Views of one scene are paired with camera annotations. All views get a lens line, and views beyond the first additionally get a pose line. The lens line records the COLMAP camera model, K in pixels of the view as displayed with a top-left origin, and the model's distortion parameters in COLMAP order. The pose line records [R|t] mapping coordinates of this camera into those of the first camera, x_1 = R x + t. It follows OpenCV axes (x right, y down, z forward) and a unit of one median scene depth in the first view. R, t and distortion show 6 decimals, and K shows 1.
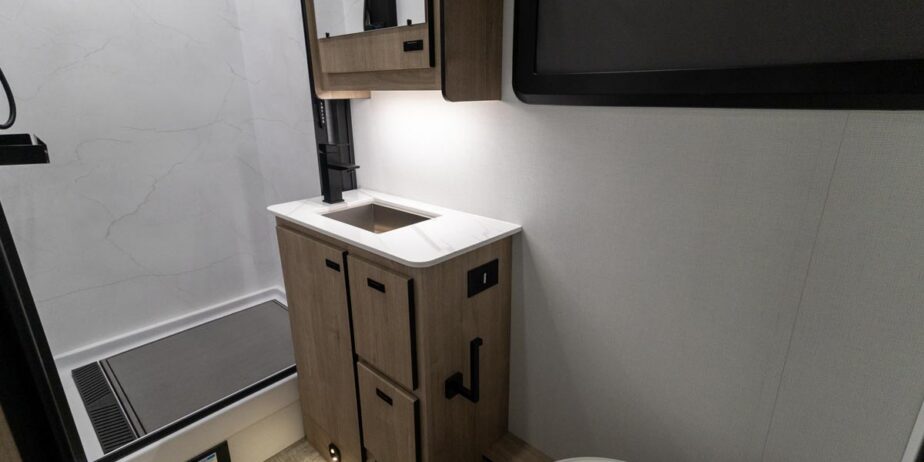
lens RADIAL K [[424.9, 0, 462.0], [0, 424.9, 231.0], [0, 0, 1]] dist [0.010909, -0.000304]
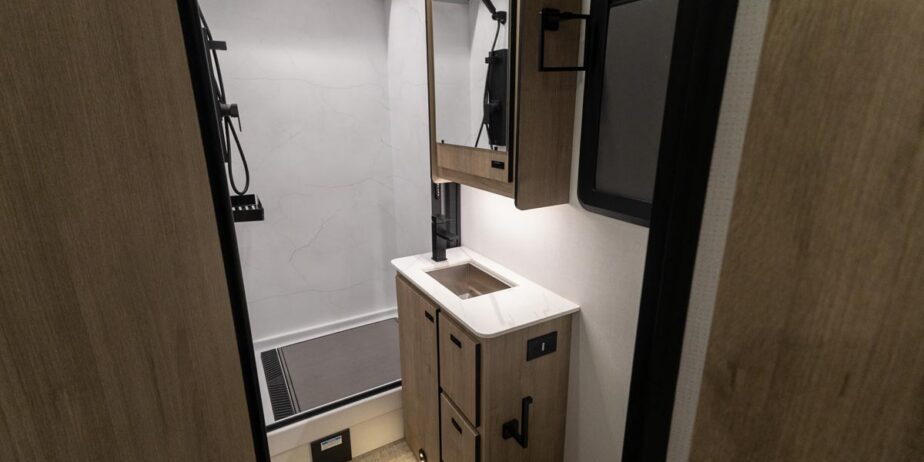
lens RADIAL K [[414.1, 0, 462.0], [0, 414.1, 231.0], [0, 0, 1]] dist [0.005553, -0.000369]
pose [[0.952710, 0.082313, -0.292519, 0.142525], [-0.090876, 0.995737, -0.015780, -0.168052], [0.289973, 0.041617, 0.956130, -0.205712]]
